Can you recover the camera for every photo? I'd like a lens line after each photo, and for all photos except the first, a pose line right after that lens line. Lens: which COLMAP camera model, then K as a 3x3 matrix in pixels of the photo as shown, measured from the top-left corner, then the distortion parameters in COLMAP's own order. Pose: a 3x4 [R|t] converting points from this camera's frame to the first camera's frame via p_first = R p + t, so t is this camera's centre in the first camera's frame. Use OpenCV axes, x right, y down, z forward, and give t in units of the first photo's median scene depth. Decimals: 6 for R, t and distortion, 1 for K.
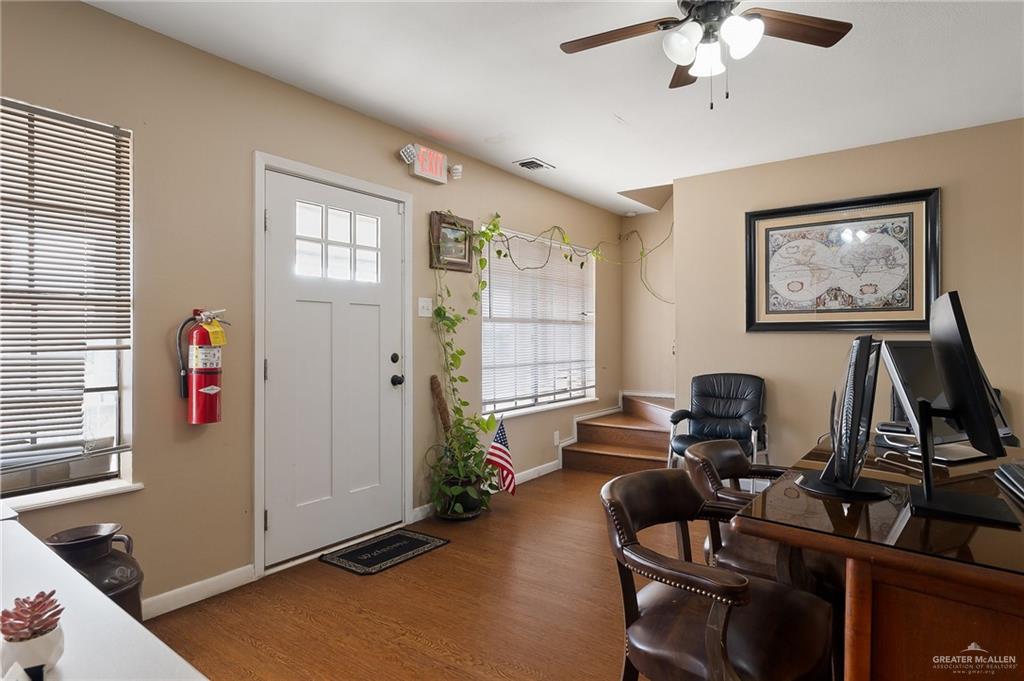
lens RADIAL K [[571.2, 0, 511.9], [0, 571.2, 337.5], [0, 0, 1]] dist [-0.000323, 0.000084]
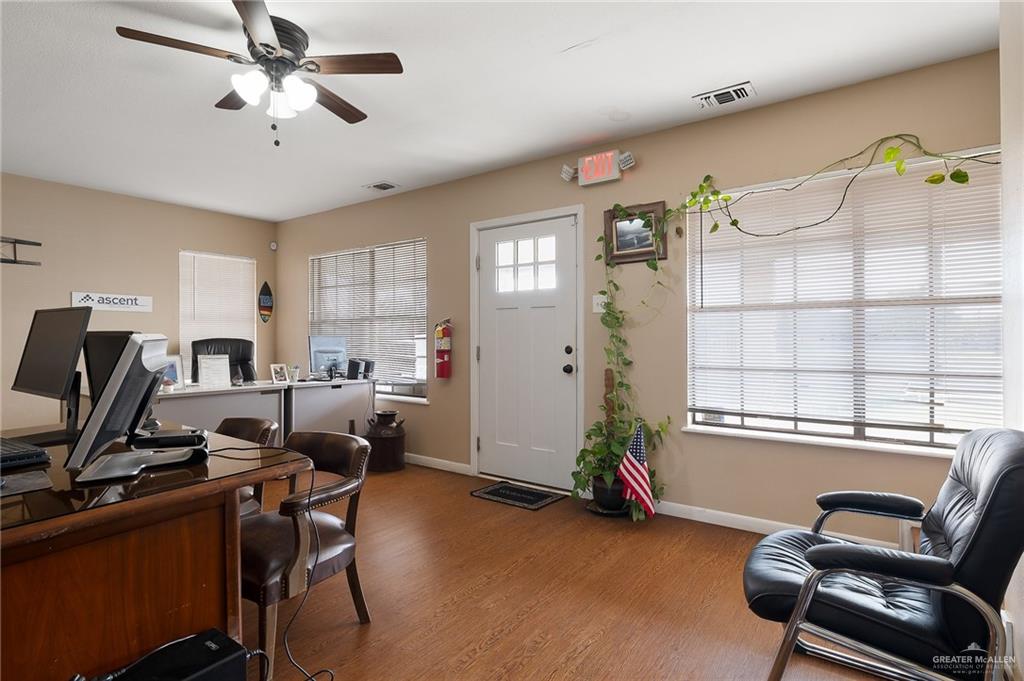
lens RADIAL K [[503.8, 0, 511.4], [0, 503.8, 340.4], [0, 0, 1]] dist [-0.000063, 0.000290]
pose [[0.015537, 0.010971, -0.999819, 0.841752], [0.006749, 0.999916, 0.011077, 0.004040], [0.999857, -0.006920, 0.015462, 0.877492]]
